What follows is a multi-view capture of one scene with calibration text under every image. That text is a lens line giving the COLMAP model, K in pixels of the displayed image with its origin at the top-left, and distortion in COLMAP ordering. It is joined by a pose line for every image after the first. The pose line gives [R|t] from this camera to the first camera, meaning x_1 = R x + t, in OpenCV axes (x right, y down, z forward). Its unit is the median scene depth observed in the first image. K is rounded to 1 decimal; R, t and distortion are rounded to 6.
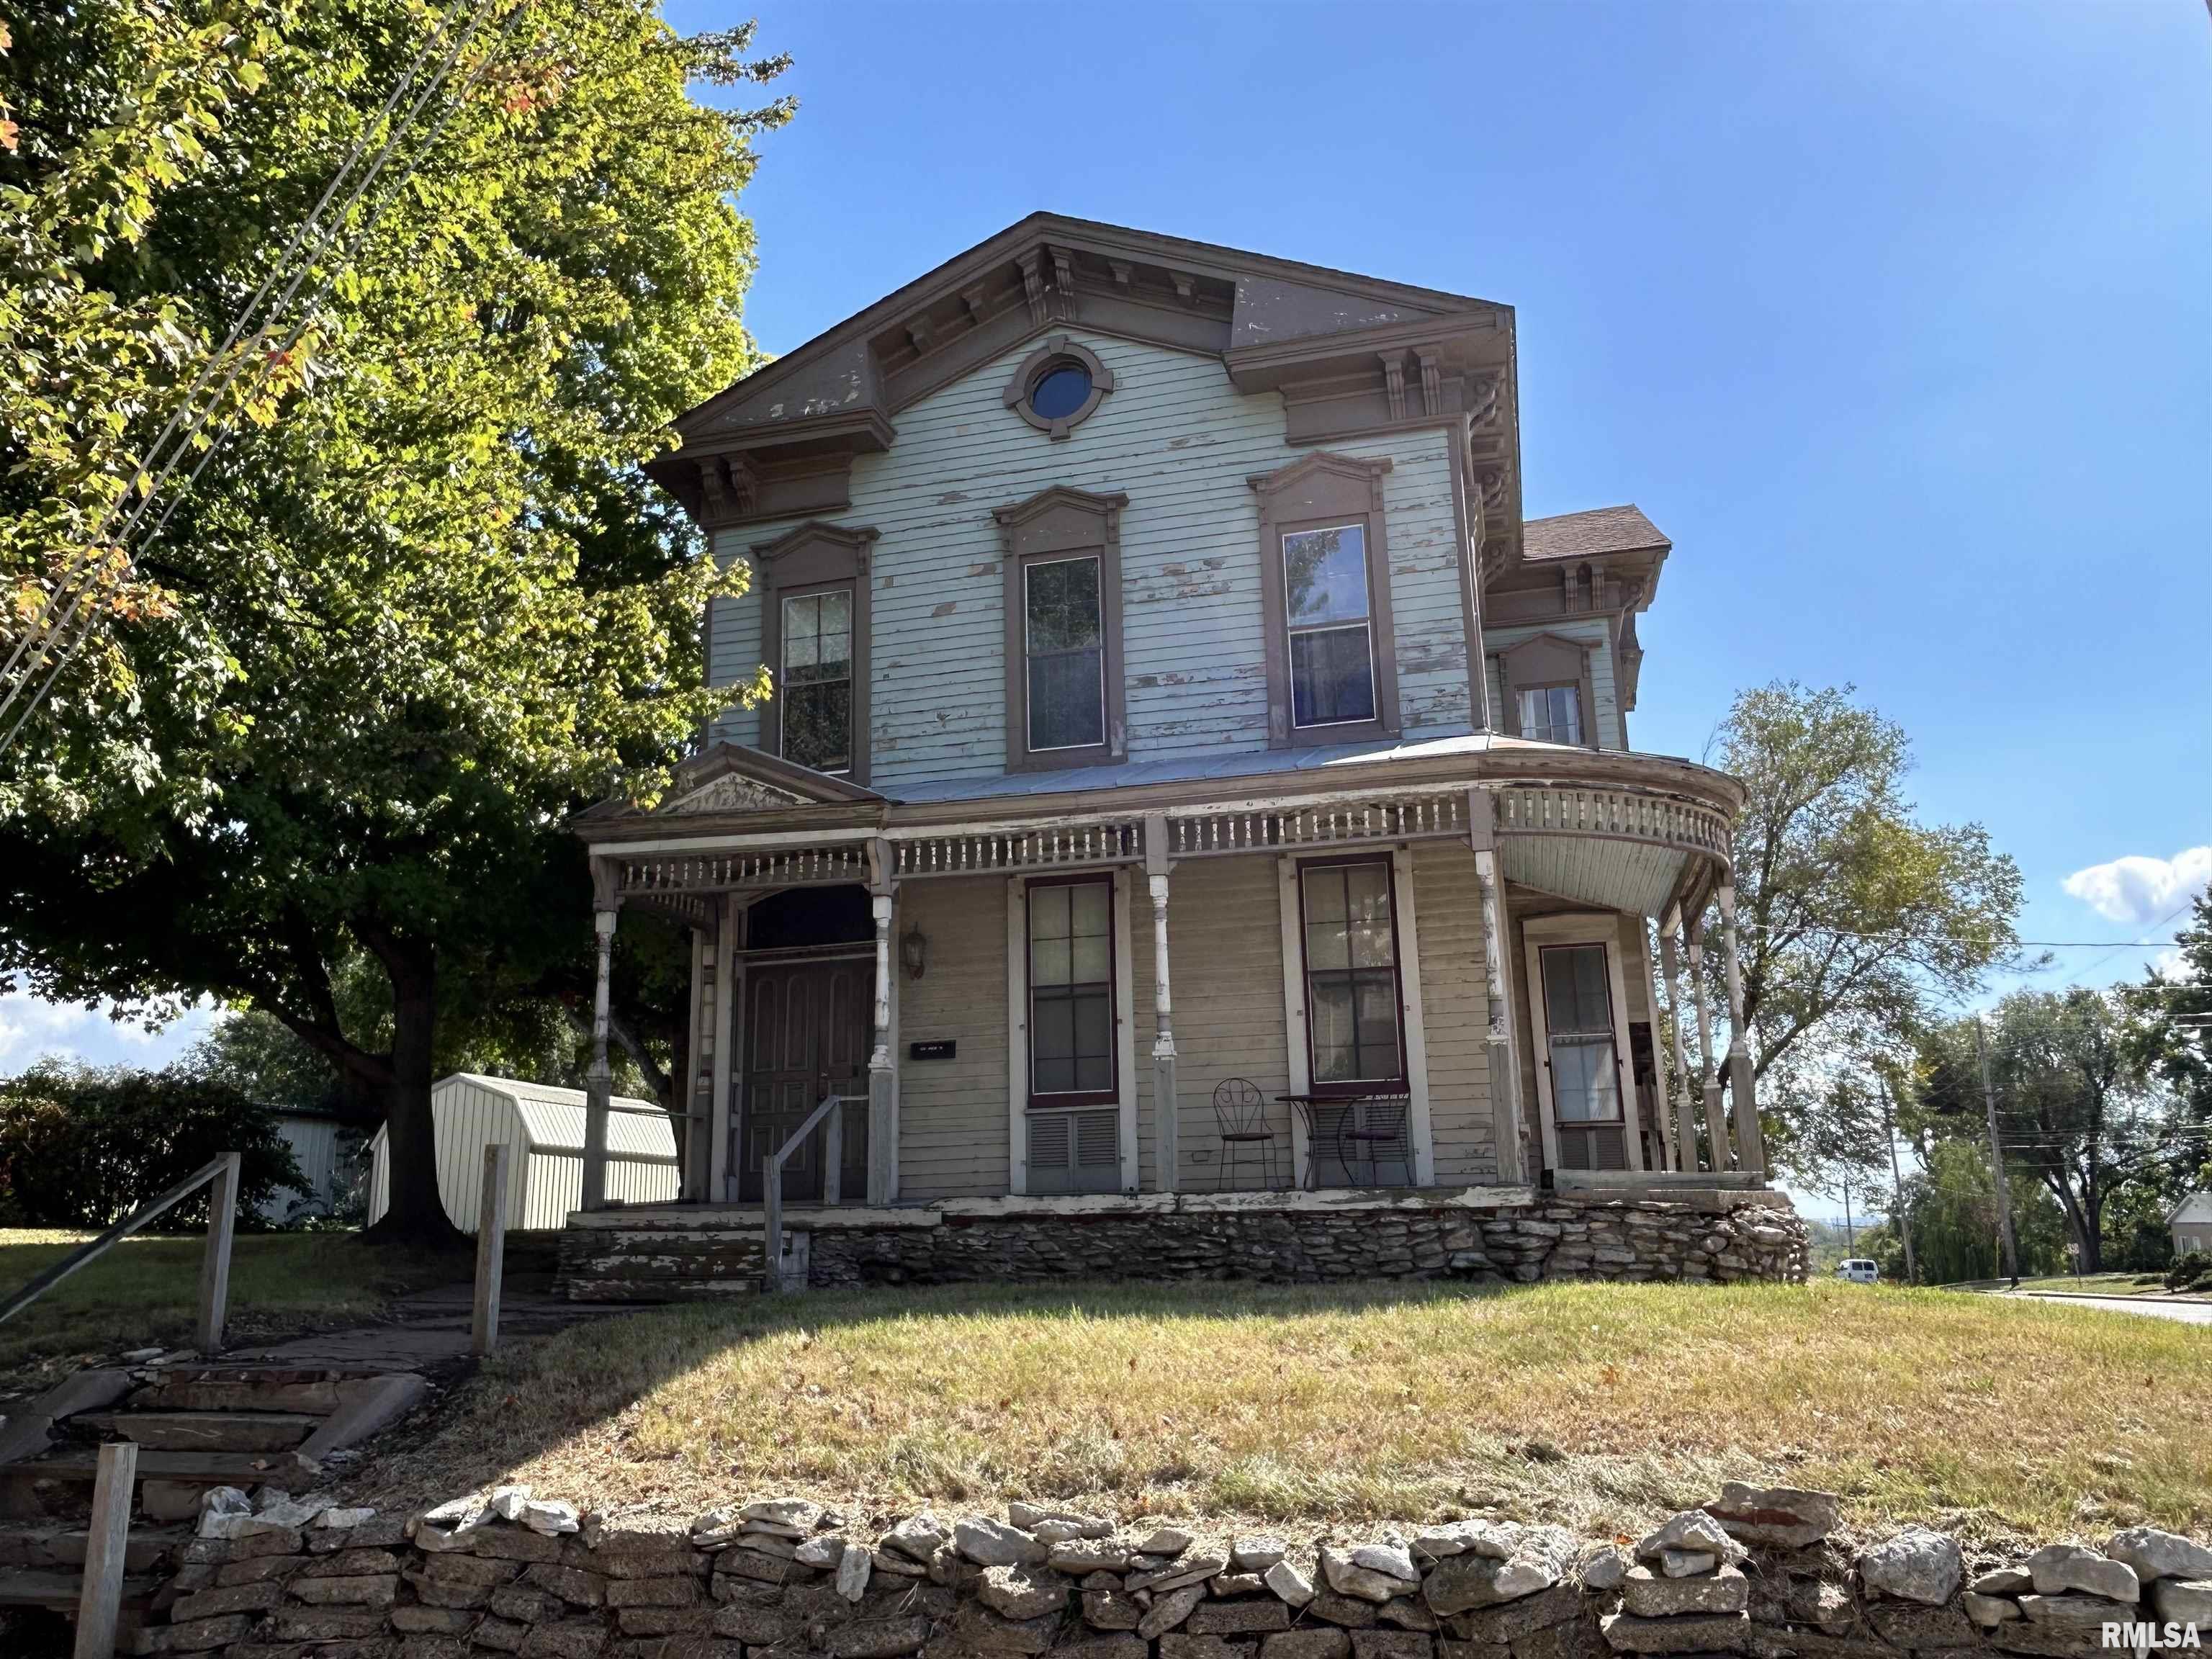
lens RADIAL K [[1614.9, 0, 1106.7], [0, 1614.9, 839.6], [0, 0, 1]] dist [0.003404, 0.001201]
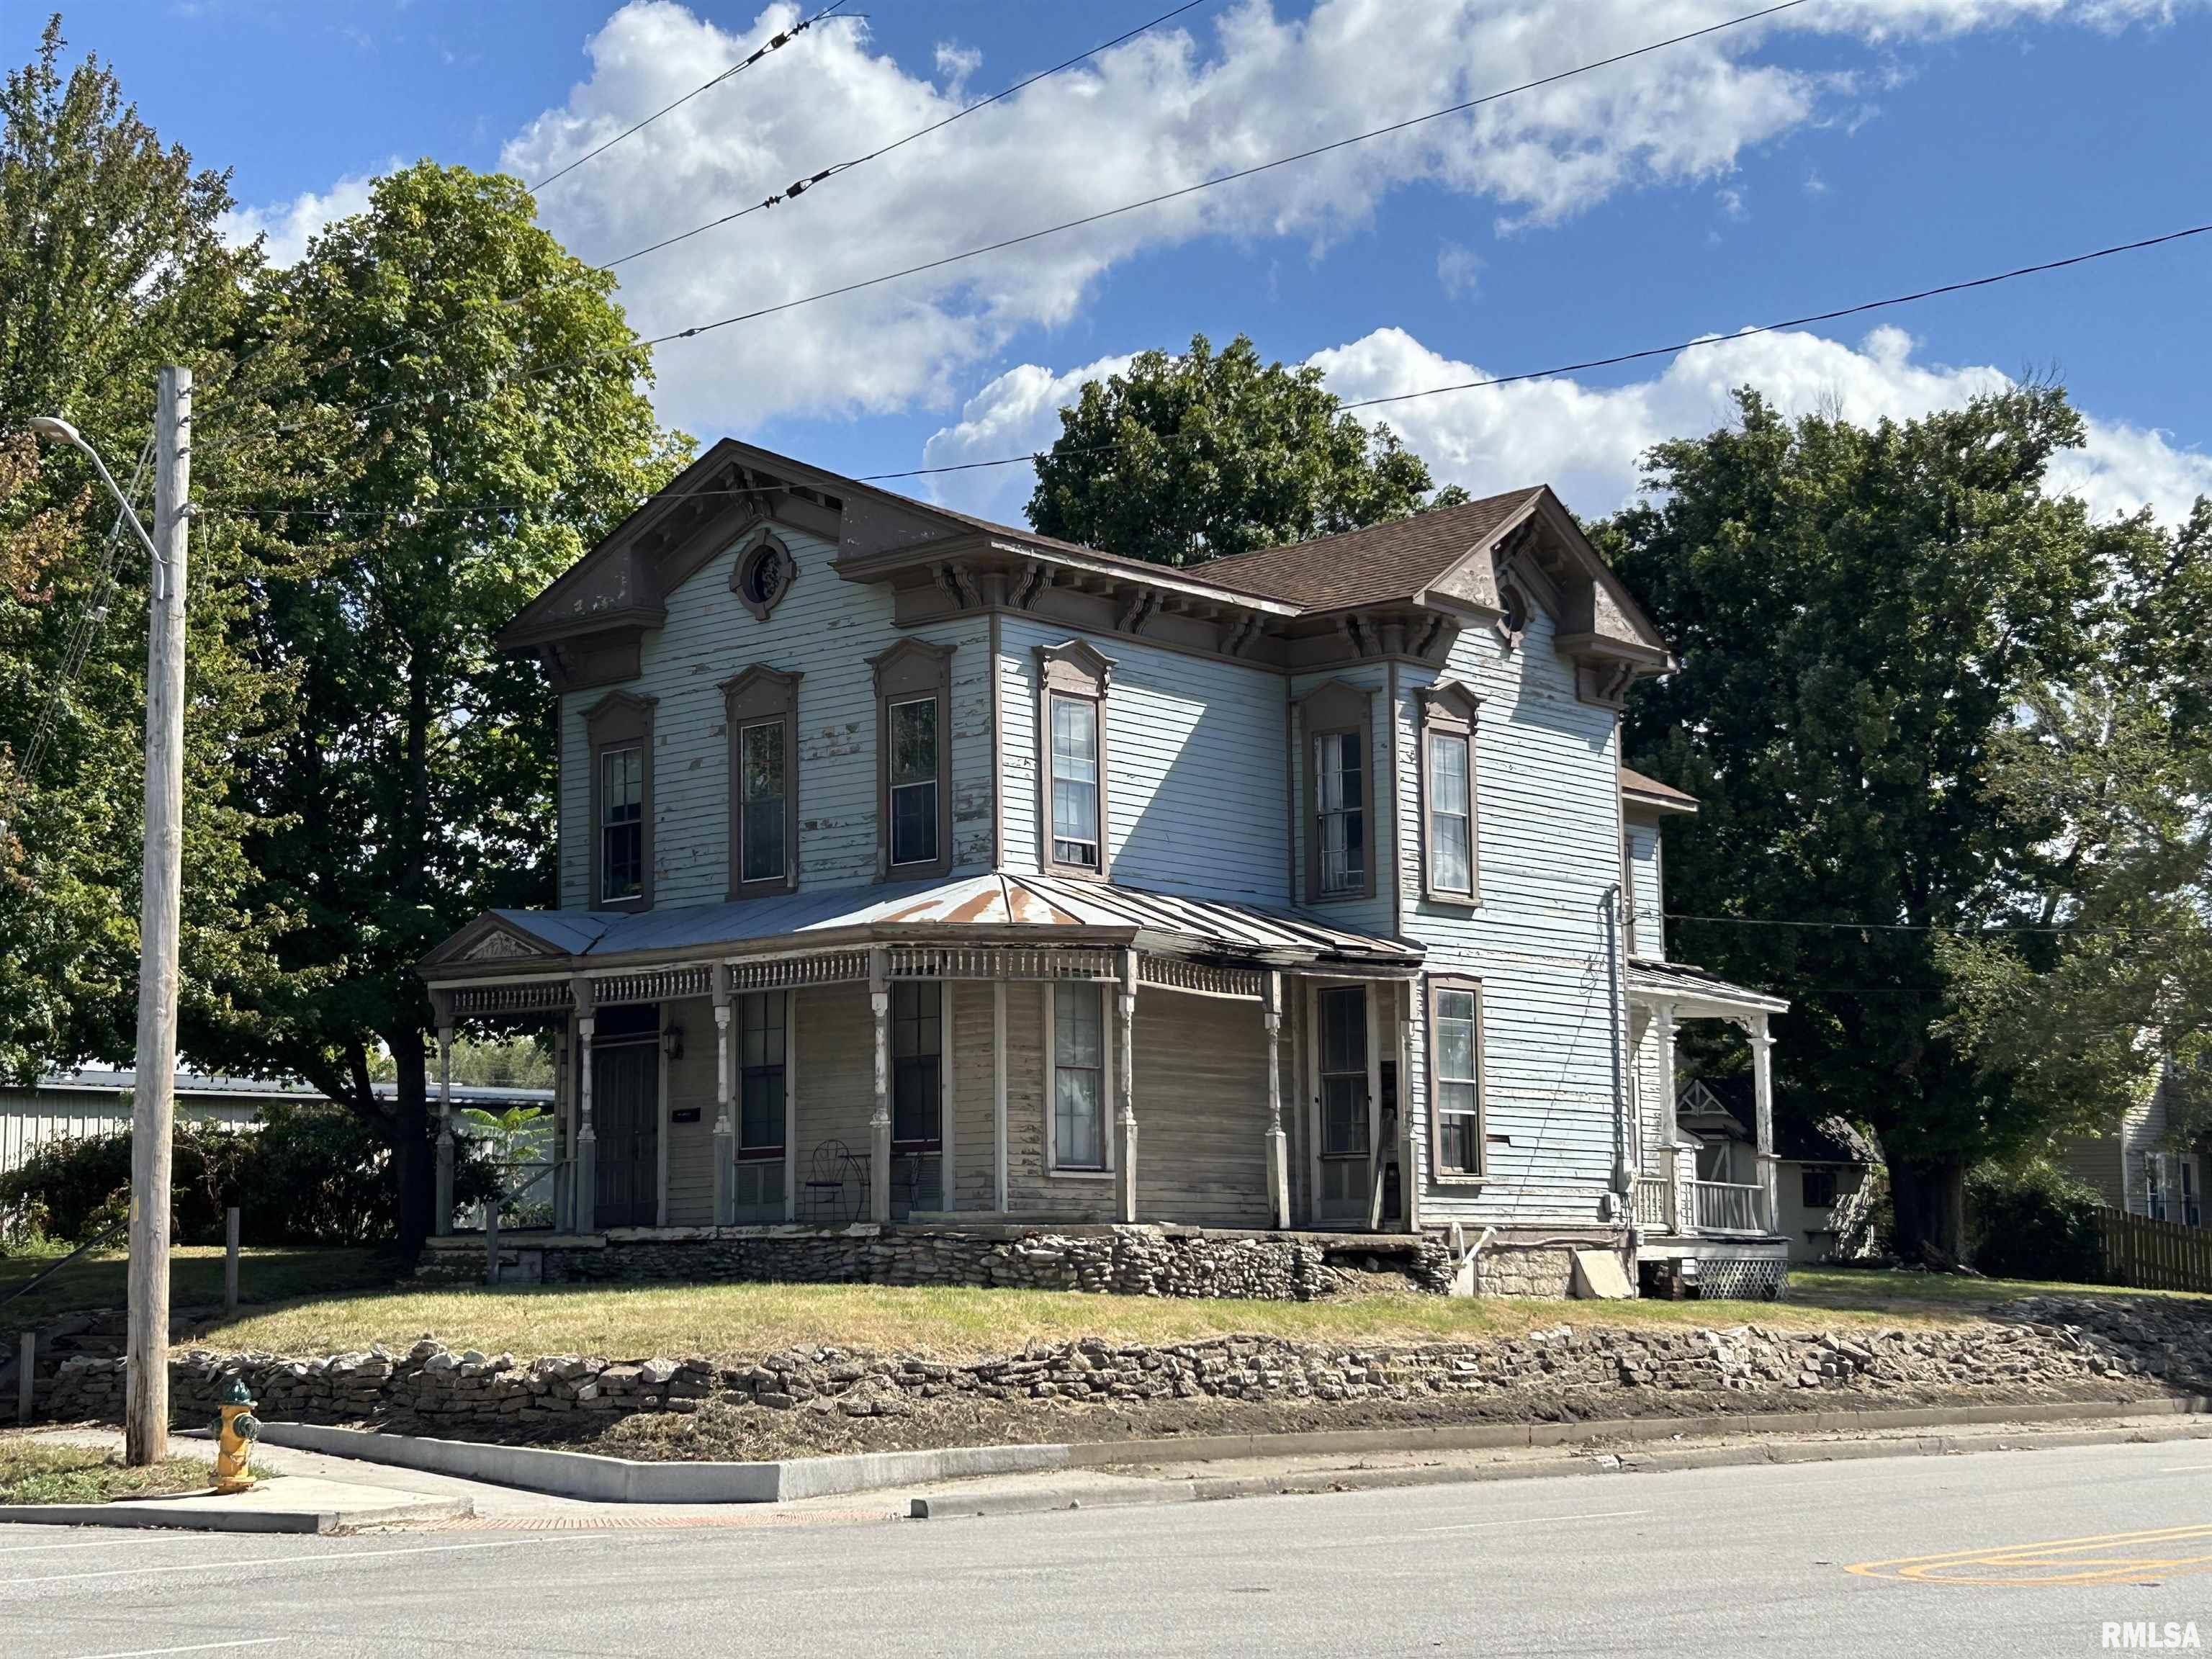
lens RADIAL K [[3313.8, 0, 1106.0], [0, 3313.8, 829.5], [0, 0, 1]] dist [0.010326, -0.011439]
pose [[0.900838, -0.047652, -0.431533, 1.336329], [0.091771, 0.992399, 0.081987, -0.283436], [0.424346, -0.113459, 0.898364, -1.216129]]
